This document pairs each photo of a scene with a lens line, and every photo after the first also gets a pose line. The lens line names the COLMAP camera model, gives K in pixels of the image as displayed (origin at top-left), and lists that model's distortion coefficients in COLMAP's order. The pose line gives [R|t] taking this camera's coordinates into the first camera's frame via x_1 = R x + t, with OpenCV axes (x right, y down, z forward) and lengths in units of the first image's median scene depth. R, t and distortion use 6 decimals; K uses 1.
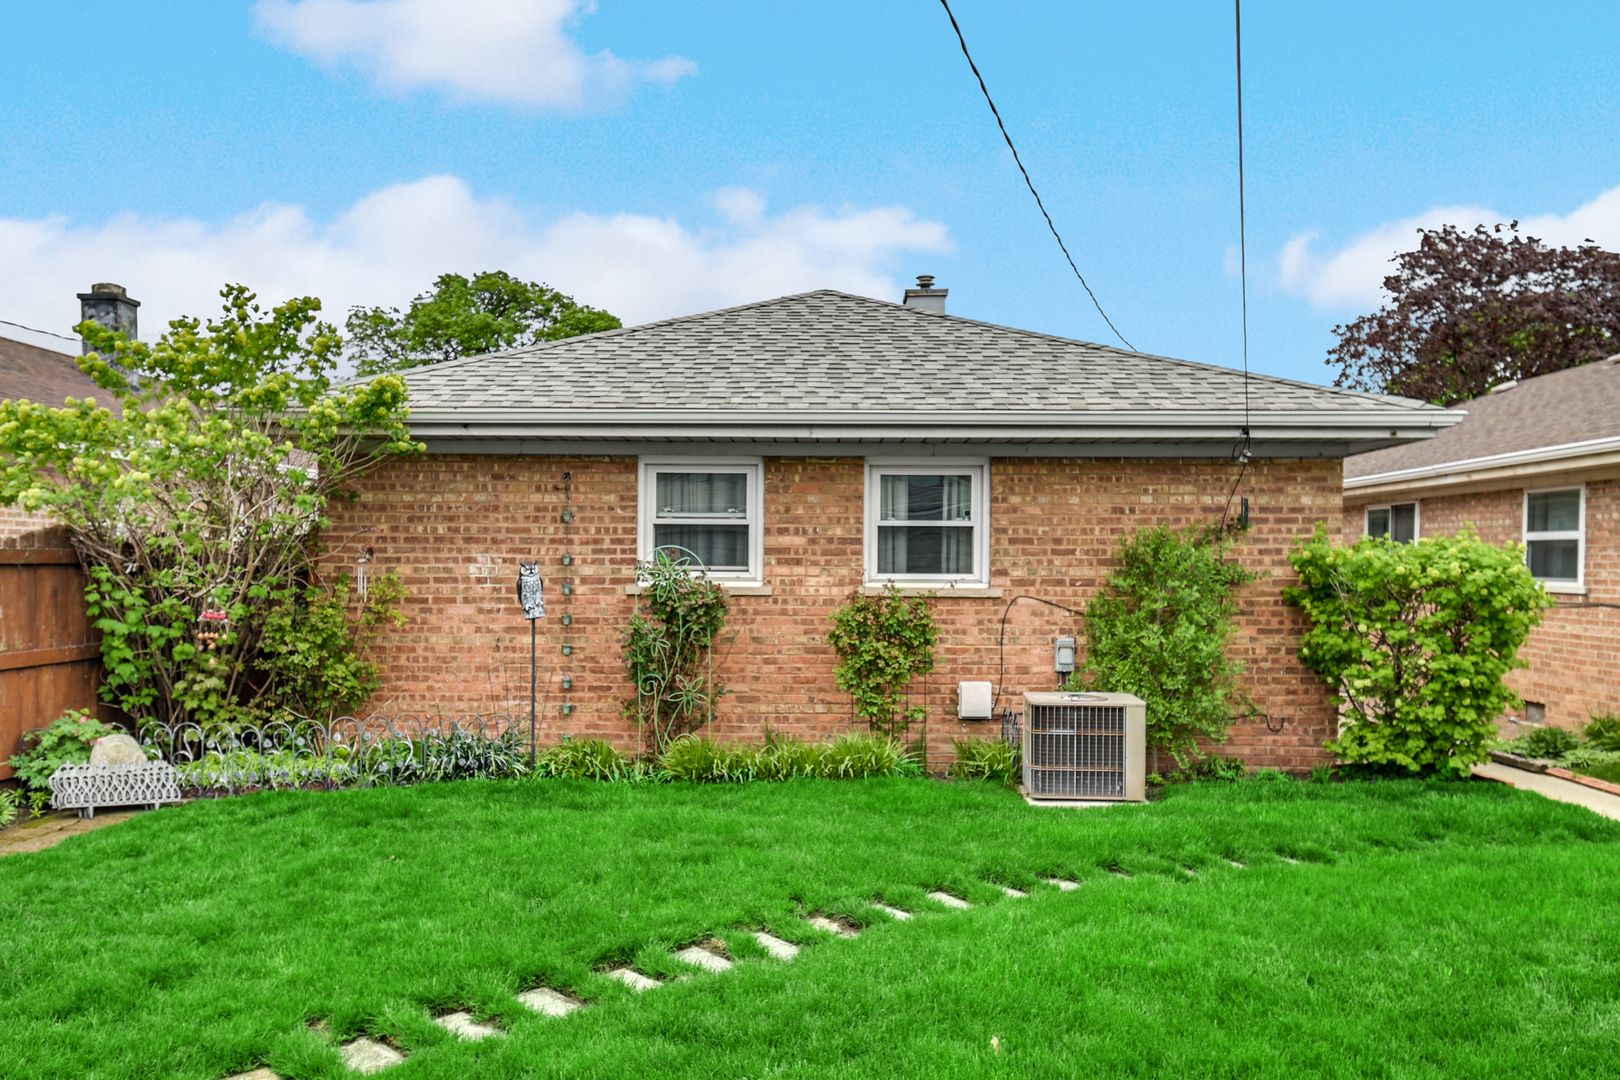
lens RADIAL K [[1211.2, 0, 809.3], [0, 1211.2, 547.5], [0, 0, 1]] dist [-0.005605, -0.002967]
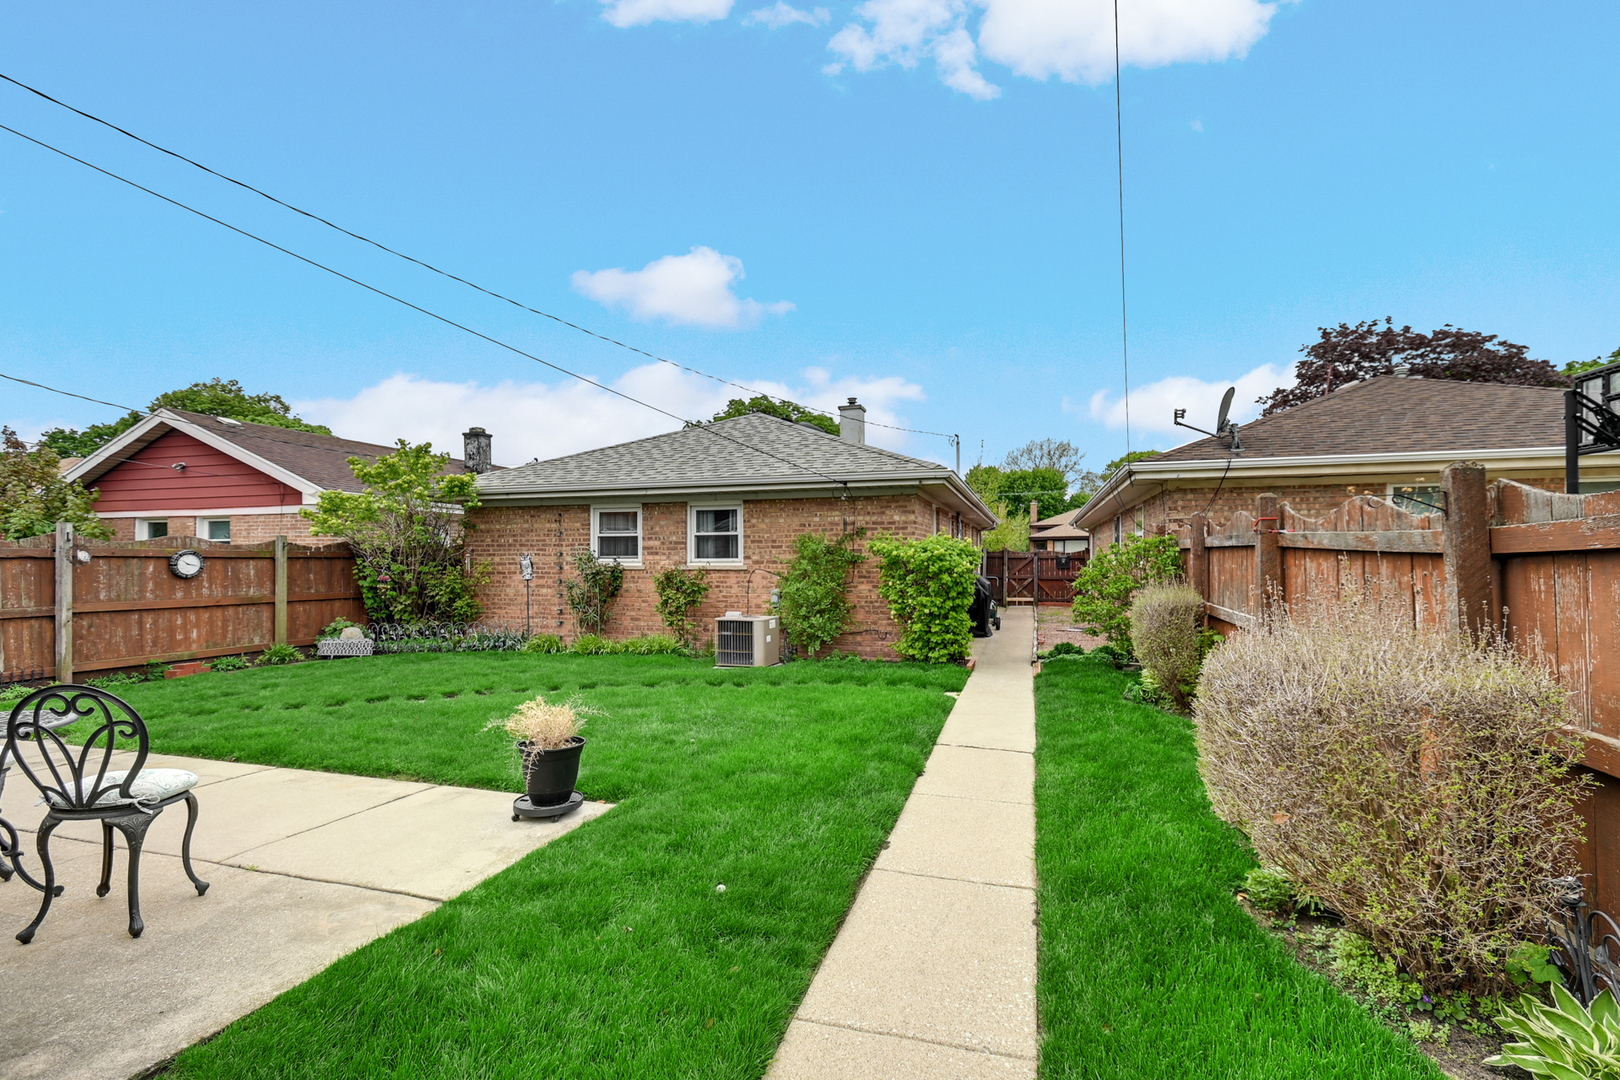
lens RADIAL K [[738.3, 0, 810.6], [0, 738.3, 543.1], [0, 0, 1]] dist [0.002671, 0.000216]
pose [[0.963653, -0.016018, -0.266676, 0.585070], [0.013116, 0.999834, -0.012658, 0.013528], [0.266834, 0.008701, 0.963703, -0.152817]]
